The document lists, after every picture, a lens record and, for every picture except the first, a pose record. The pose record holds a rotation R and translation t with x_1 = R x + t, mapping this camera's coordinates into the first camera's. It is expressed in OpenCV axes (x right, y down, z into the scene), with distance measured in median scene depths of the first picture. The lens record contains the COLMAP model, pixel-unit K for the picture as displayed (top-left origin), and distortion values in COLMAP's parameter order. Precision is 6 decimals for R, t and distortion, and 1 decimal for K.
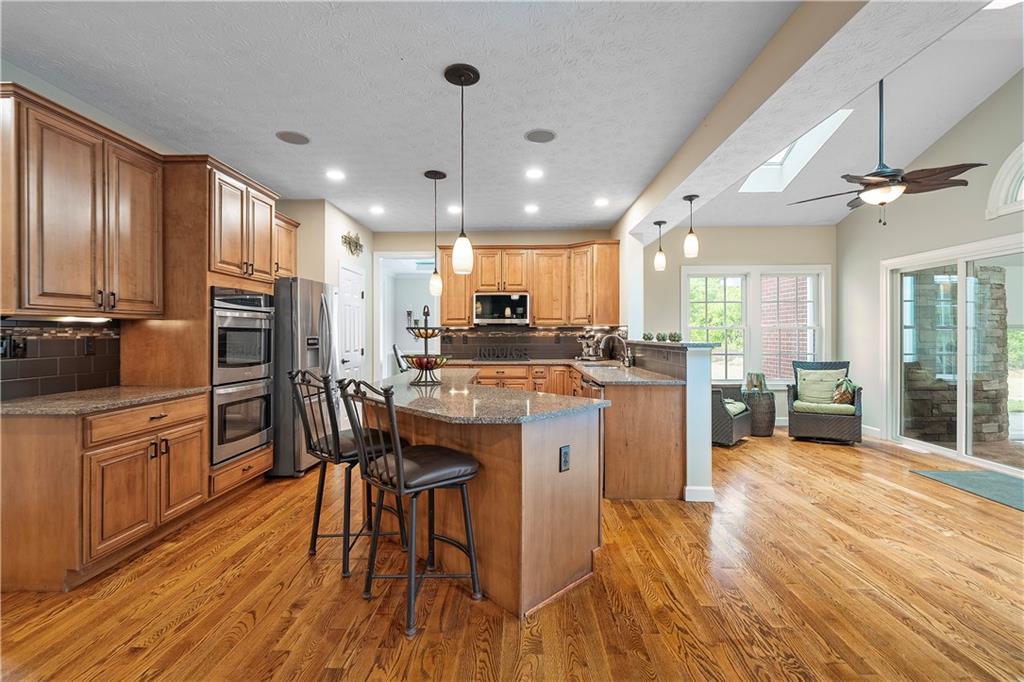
lens RADIAL K [[467.6, 0, 512.0], [0, 467.6, 341.0], [0, 0, 1]] dist [-0.010539, 0.000056]
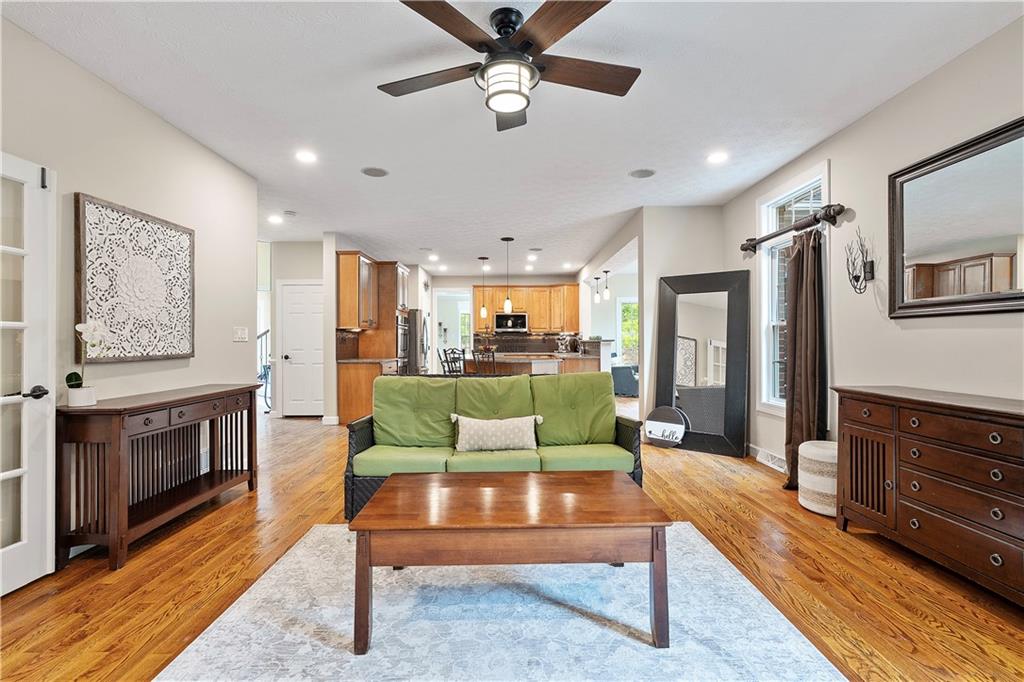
lens RADIAL K [[467.6, 0, 512.0], [0, 467.6, 341.0], [0, 0, 1]] dist [-0.010539, 0.000056]
pose [[0.999628, -0.001868, 0.027216, -0.067491], [0.002294, 0.999875, -0.015635, 0.025405], [-0.027183, 0.015692, 0.999507, -0.726046]]
